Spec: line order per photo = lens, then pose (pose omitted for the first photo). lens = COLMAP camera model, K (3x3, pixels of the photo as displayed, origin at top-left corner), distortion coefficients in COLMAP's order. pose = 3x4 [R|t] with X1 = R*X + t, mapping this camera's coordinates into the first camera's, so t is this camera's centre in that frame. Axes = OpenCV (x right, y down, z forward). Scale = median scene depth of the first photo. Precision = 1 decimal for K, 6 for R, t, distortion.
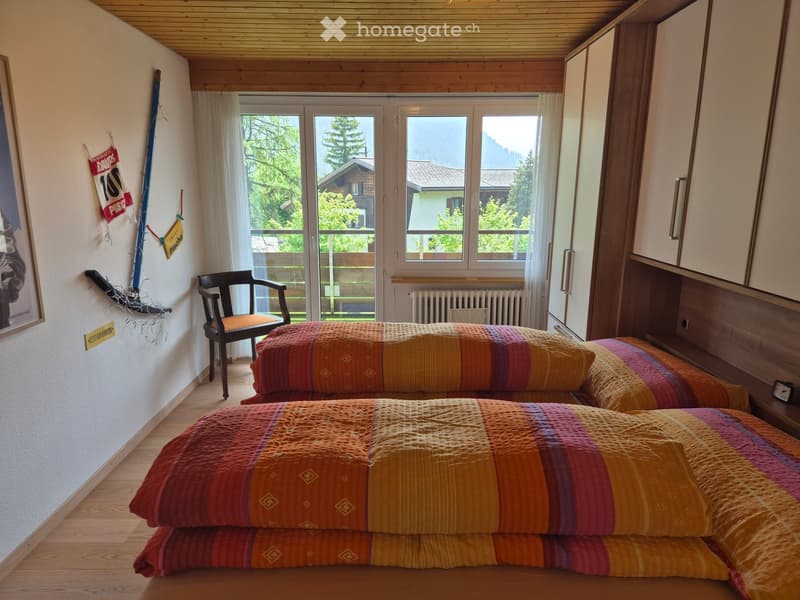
lens RADIAL K [[531.0, 0, 394.3], [0, 531.0, 302.1], [0, 0, 1]] dist [0.072339, -0.069165]
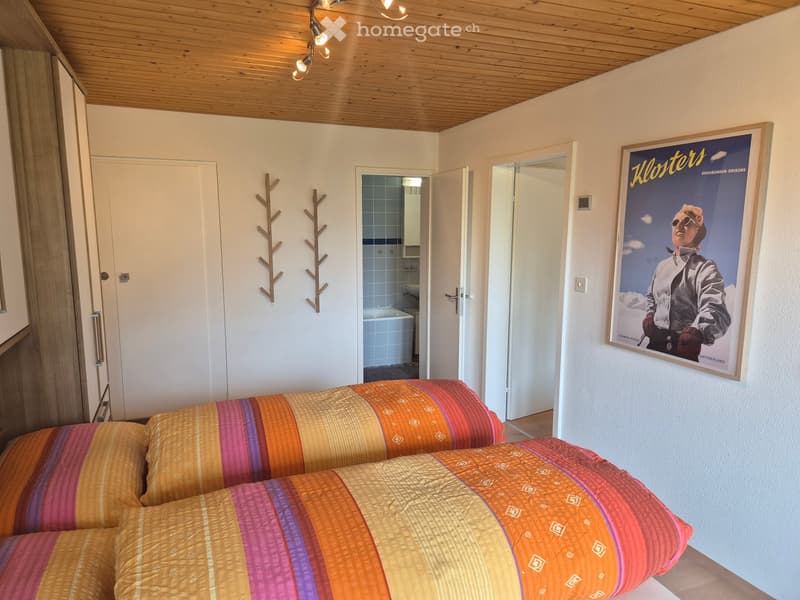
lens RADIAL K [[531.0, 0, 394.3], [0, 531.0, 302.1], [0, 0, 1]] dist [0.072339, -0.069165]
pose [[-0.925119, 0.054496, -0.375746, 0.240041], [-0.082092, 0.937525, 0.338093, -0.307804], [0.370696, 0.343622, -0.862849, 1.266455]]
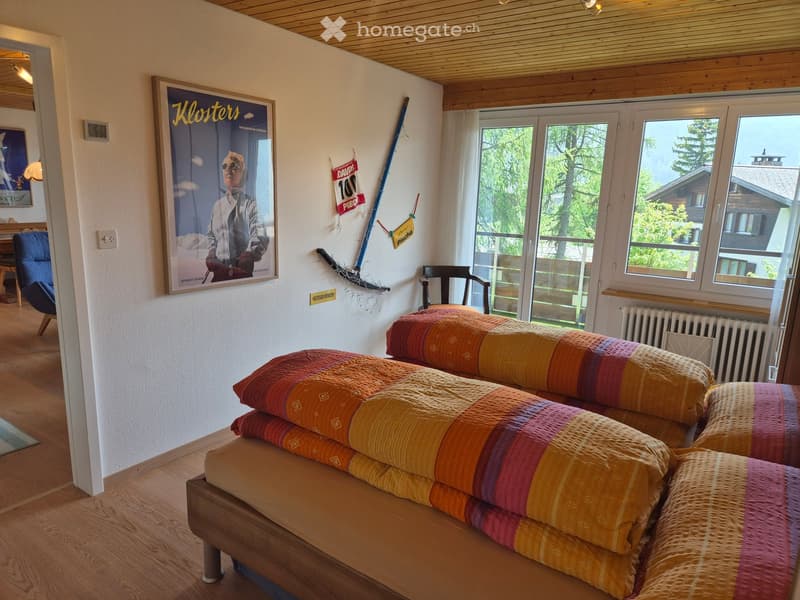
lens RADIAL K [[531.0, 0, 394.3], [0, 531.0, 302.1], [0, 0, 1]] dist [0.072339, -0.069165]
pose [[0.823917, 0.139830, -0.549188, 0.339620], [-0.148212, 0.988520, 0.029335, 0.008167], [0.546986, 0.057226, 0.835183, -0.029141]]
